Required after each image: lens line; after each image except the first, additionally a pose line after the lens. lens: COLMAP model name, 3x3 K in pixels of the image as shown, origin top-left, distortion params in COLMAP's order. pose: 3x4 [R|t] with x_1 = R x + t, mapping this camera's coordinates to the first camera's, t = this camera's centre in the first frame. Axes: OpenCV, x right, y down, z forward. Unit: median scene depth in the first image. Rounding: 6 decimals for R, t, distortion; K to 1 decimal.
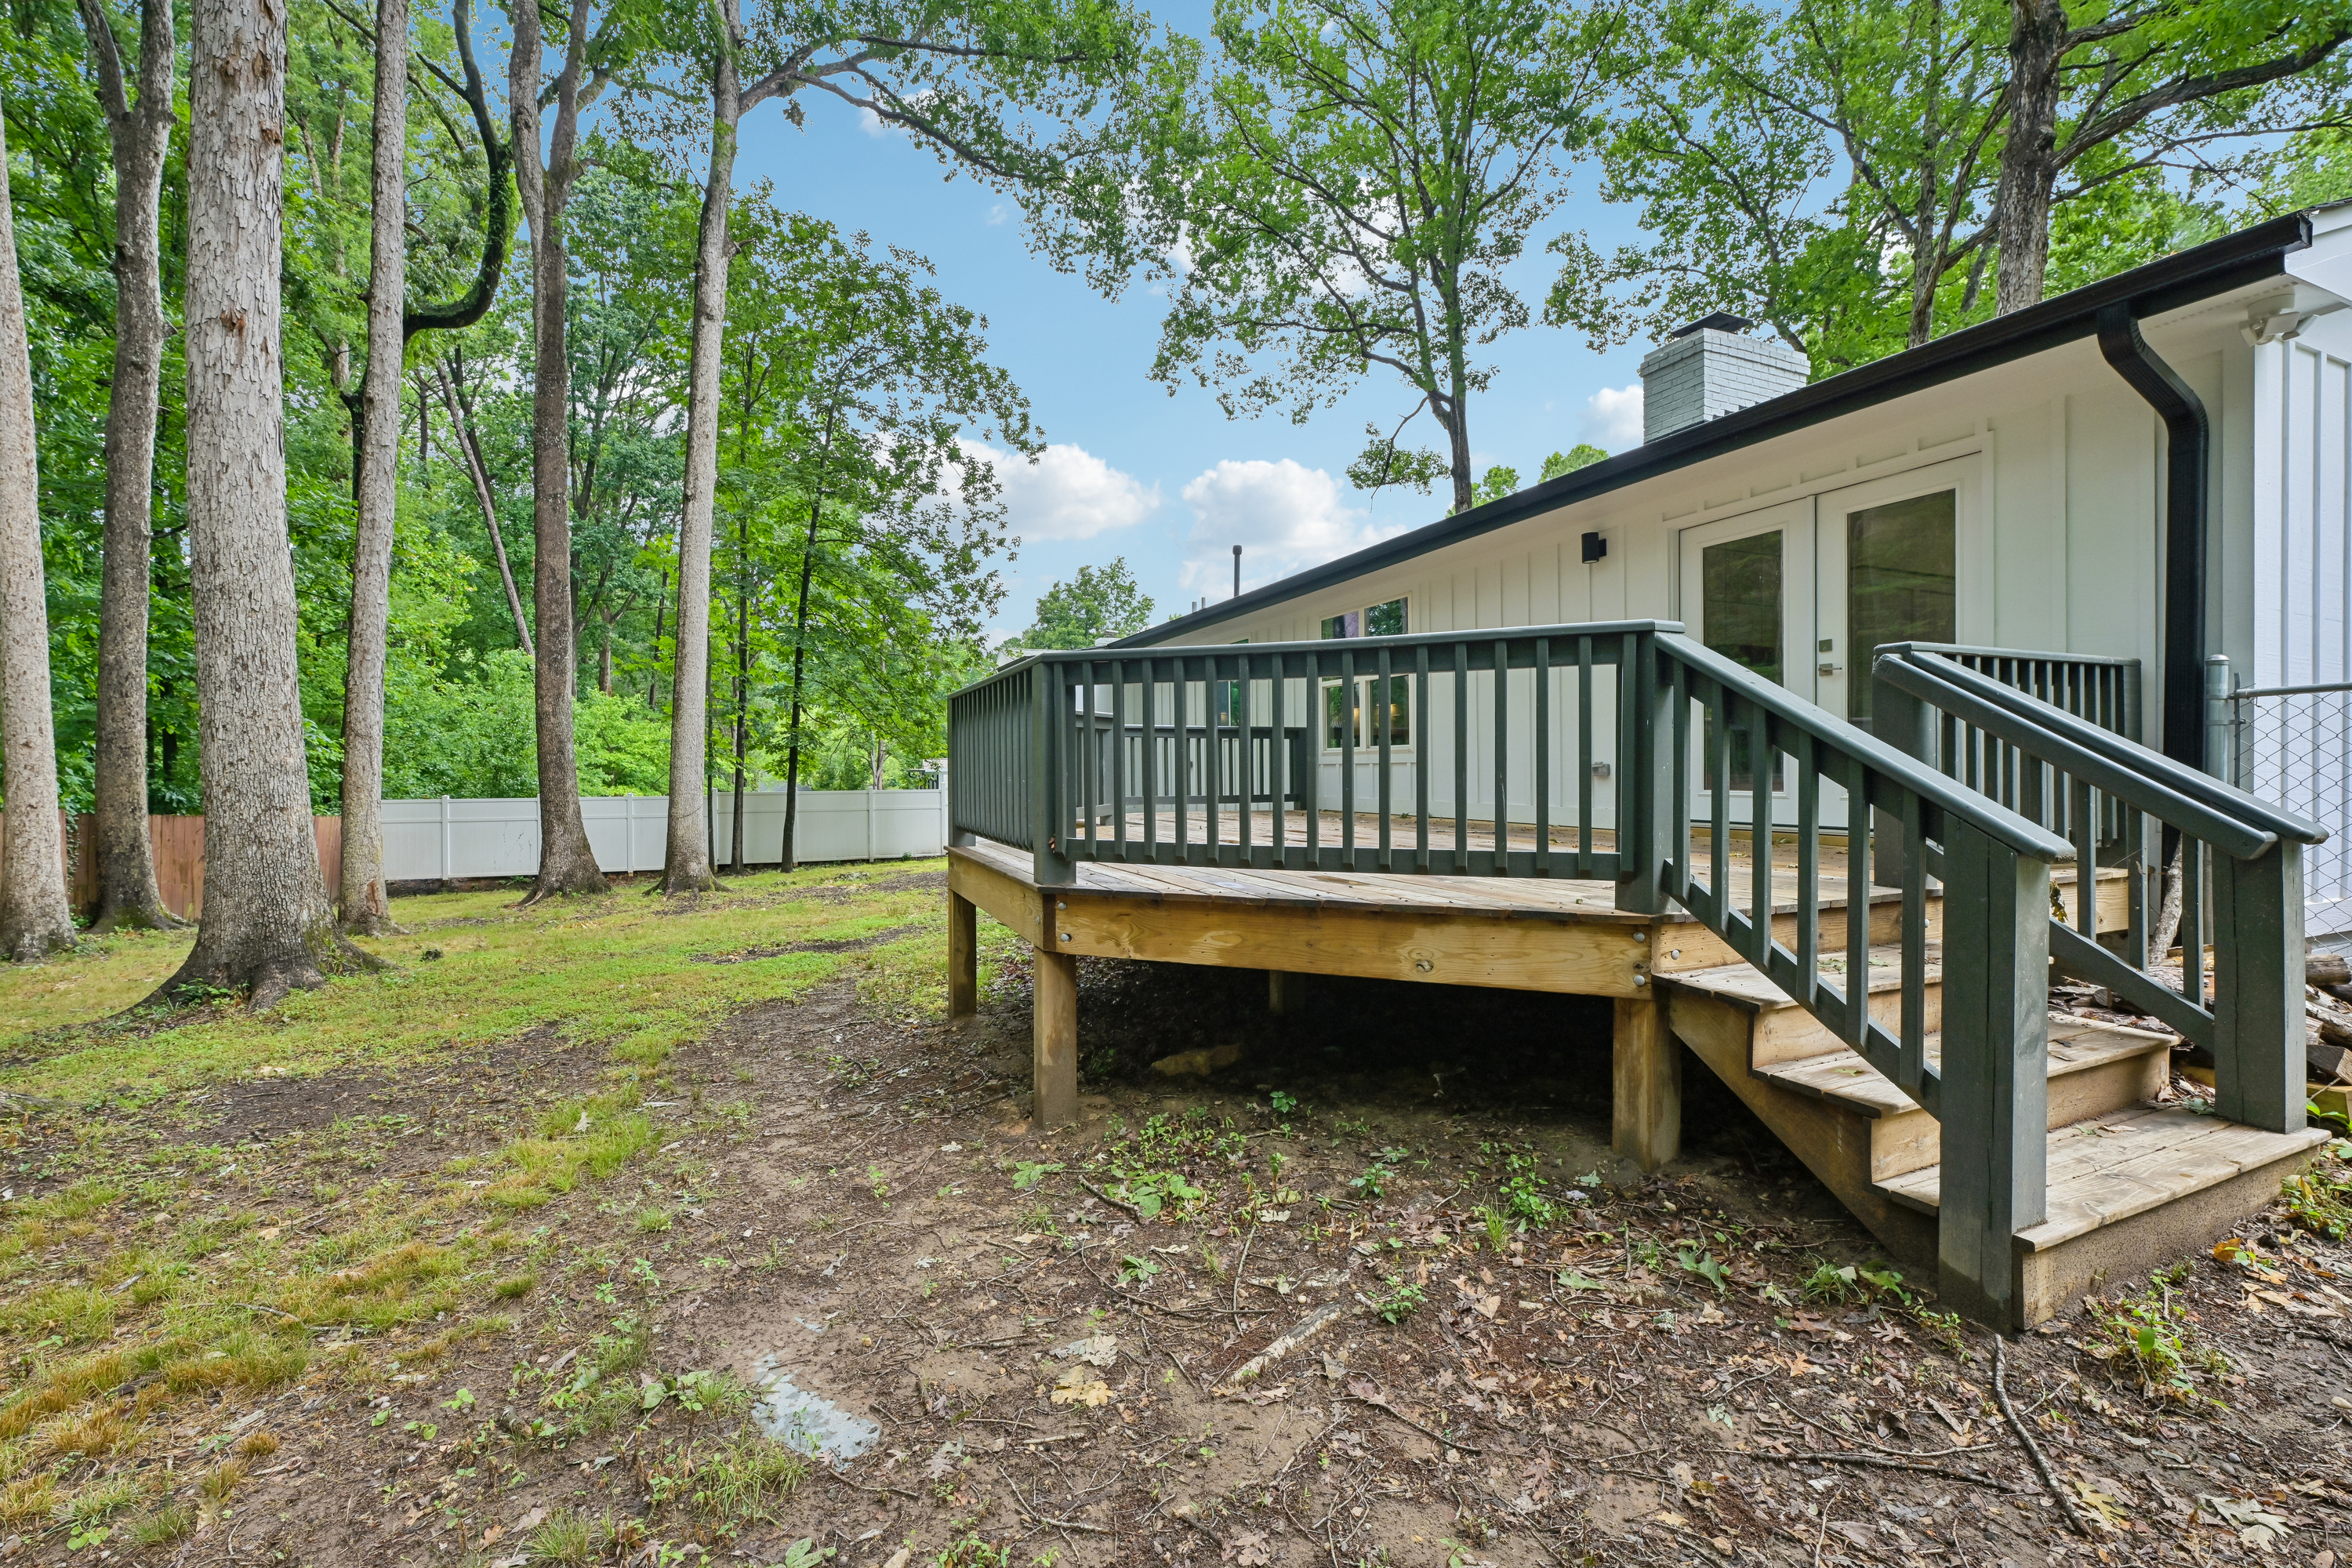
lens RADIAL K [[953.2, 0, 1176.0], [0, 953.2, 784.0], [0, 0, 1]] dist [-0.001933, -0.000306]
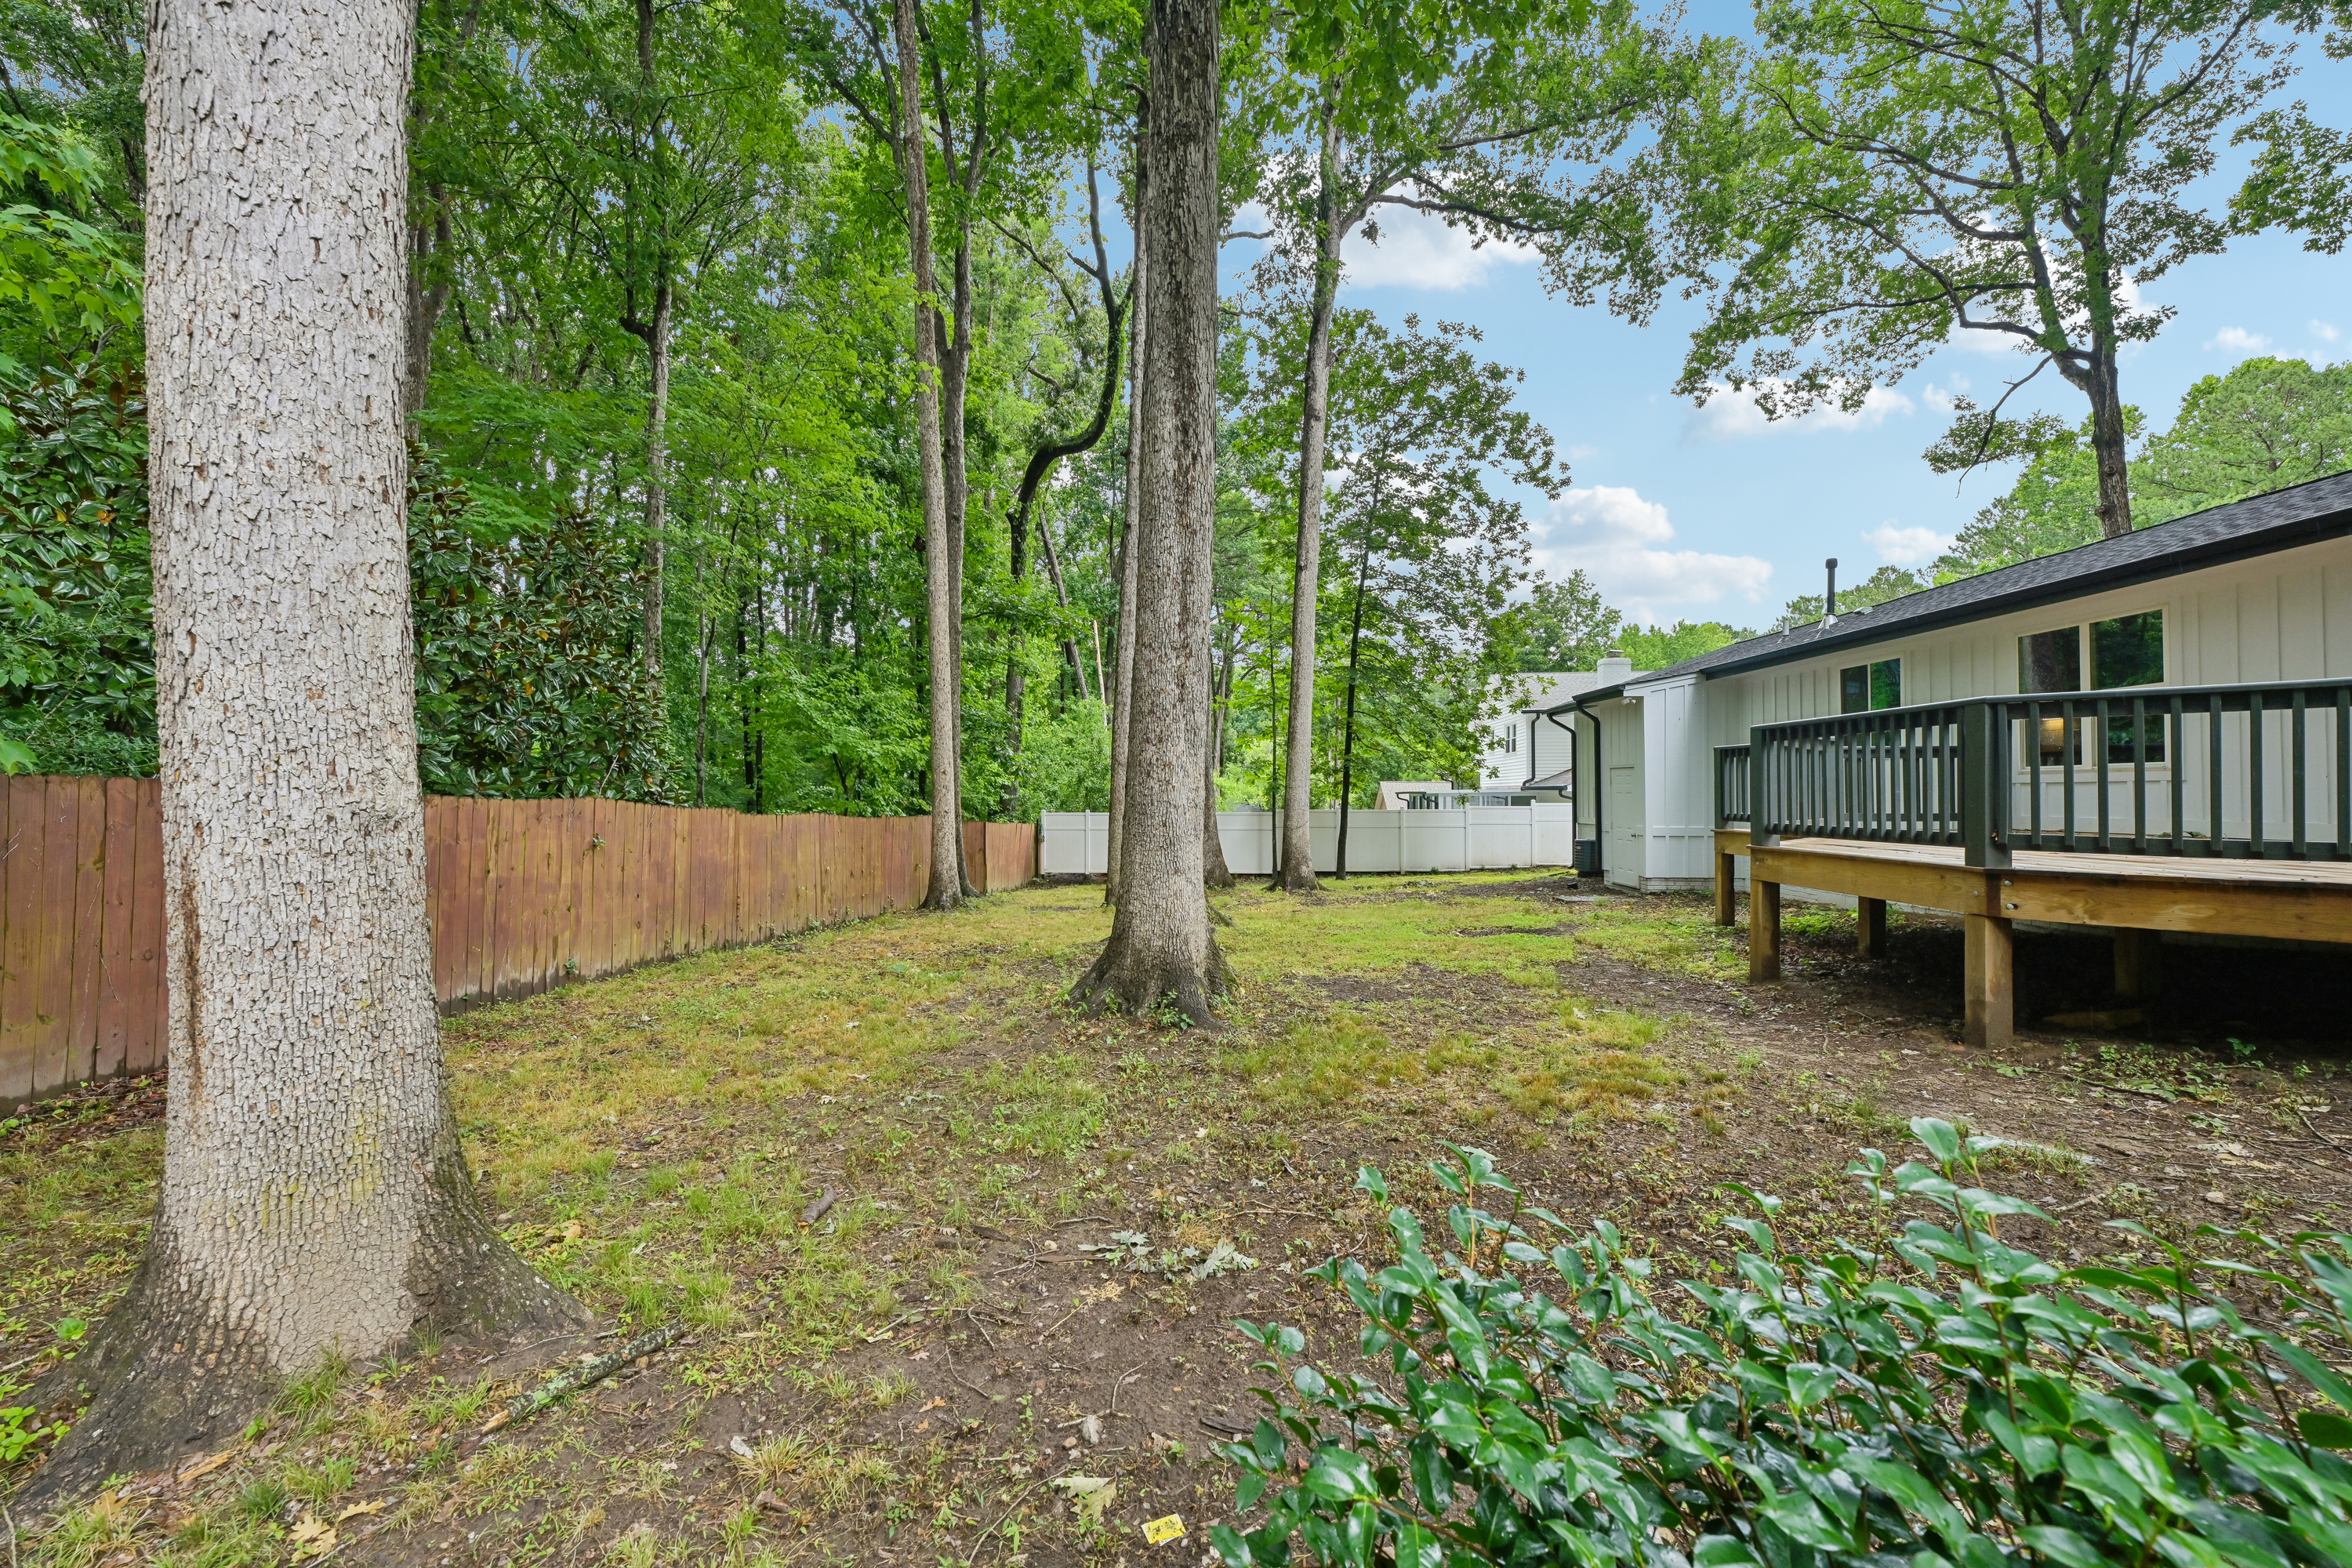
lens RADIAL K [[943.3, 0, 1176.0], [0, 943.3, 784.0], [0, 0, 1]] dist [0.014823, -0.004578]
pose [[0.904844, -0.001739, -0.425741, -0.088443], [-0.009008, 0.999690, -0.023227, 0.004558], [0.425649, 0.024851, 0.904547, -0.104576]]
